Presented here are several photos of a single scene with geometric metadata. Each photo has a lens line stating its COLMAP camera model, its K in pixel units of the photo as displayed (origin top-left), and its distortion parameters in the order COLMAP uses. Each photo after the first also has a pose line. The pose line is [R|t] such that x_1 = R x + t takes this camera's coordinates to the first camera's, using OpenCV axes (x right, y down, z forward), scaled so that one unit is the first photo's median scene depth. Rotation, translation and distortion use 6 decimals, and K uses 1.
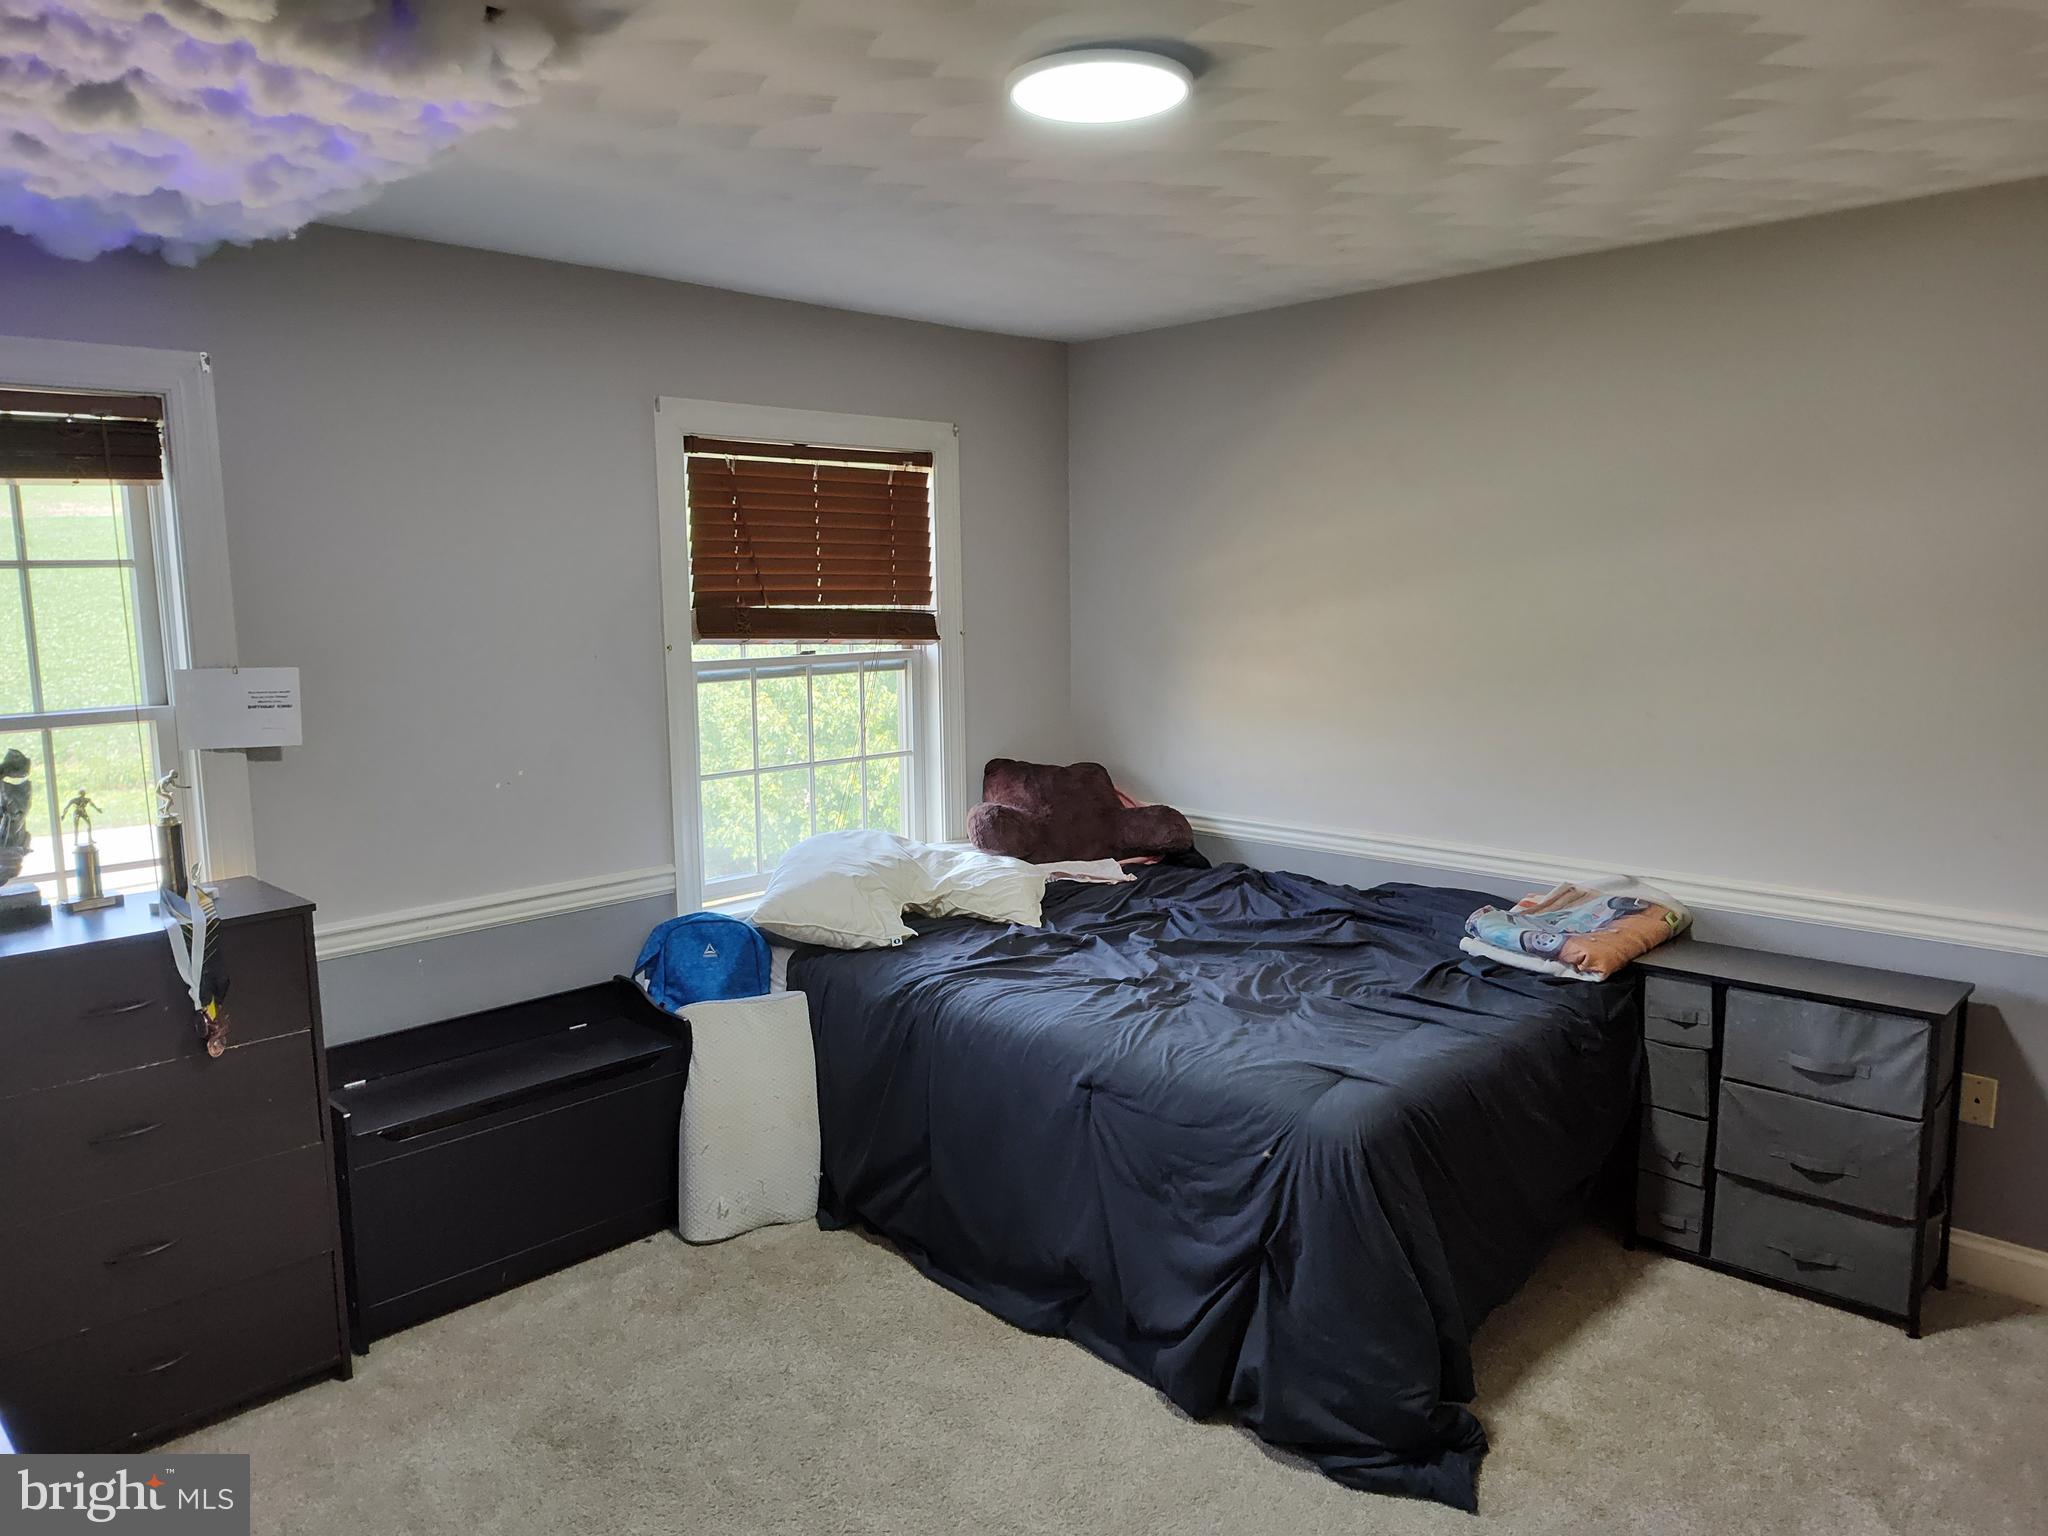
lens RADIAL K [[1402.3, 0, 1024.0], [0, 1402.3, 768.0], [0, 0, 1]] dist [0.039496, -0.027494]
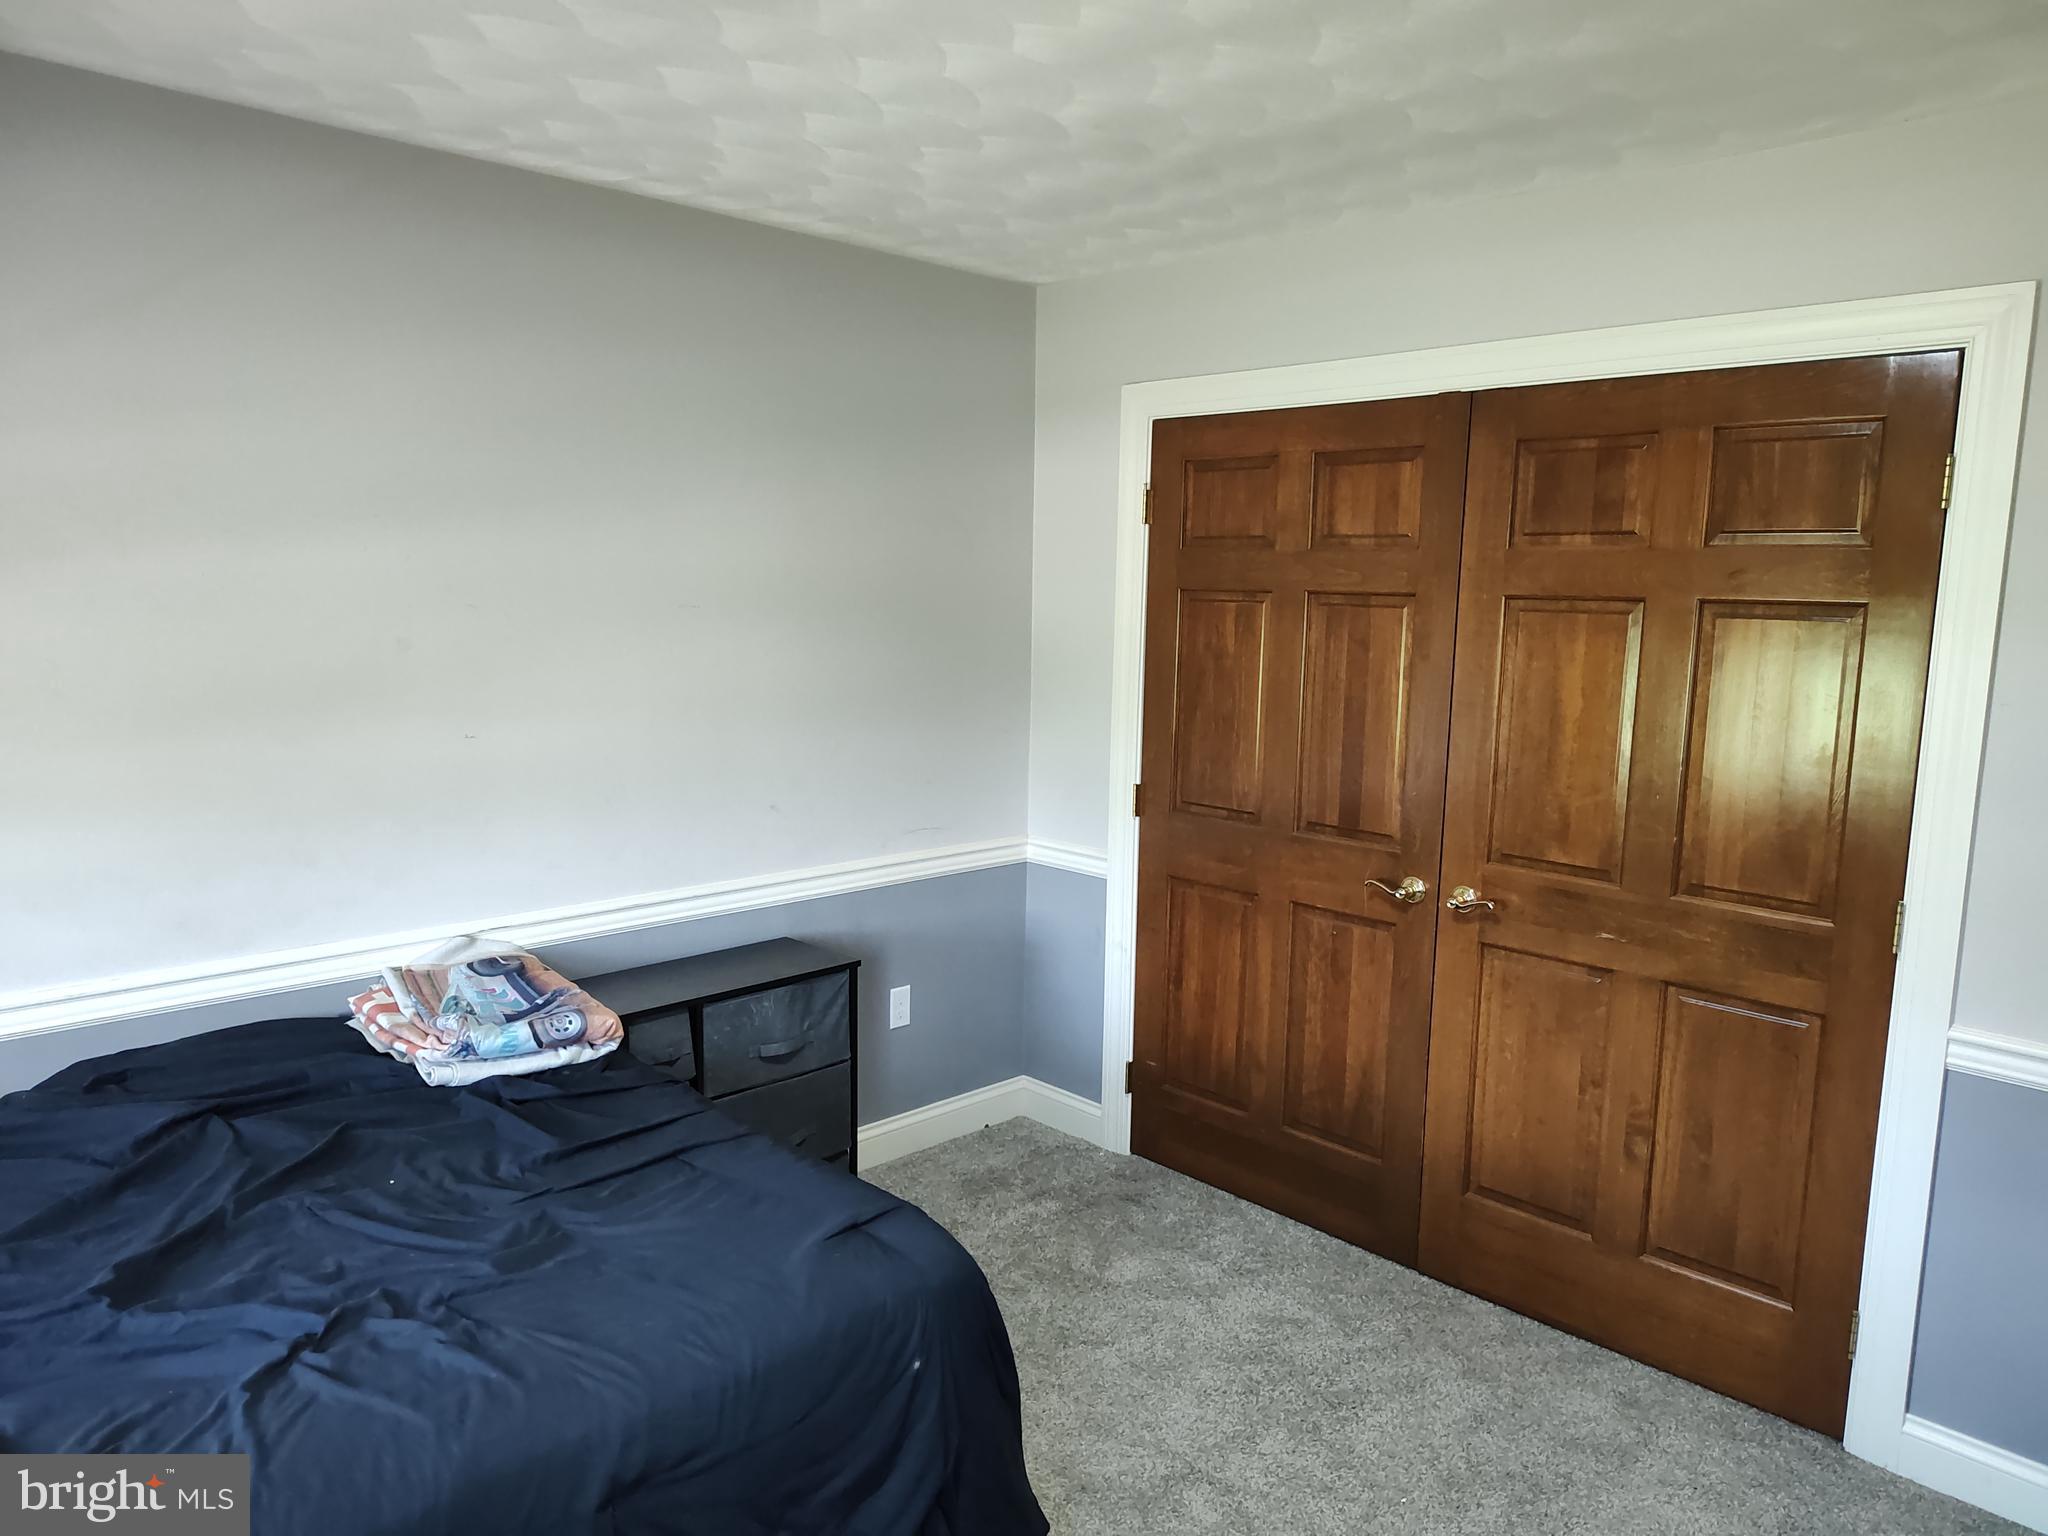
lens RADIAL K [[1402.3, 0, 1024.0], [0, 1402.3, 768.0], [0, 0, 1]] dist [0.039496, -0.027494]
pose [[0.043370, -0.123714, 0.991370, -0.415986], [0.114794, 0.986348, 0.118065, -0.091391], [-0.992442, 0.108682, 0.056979, 0.705293]]
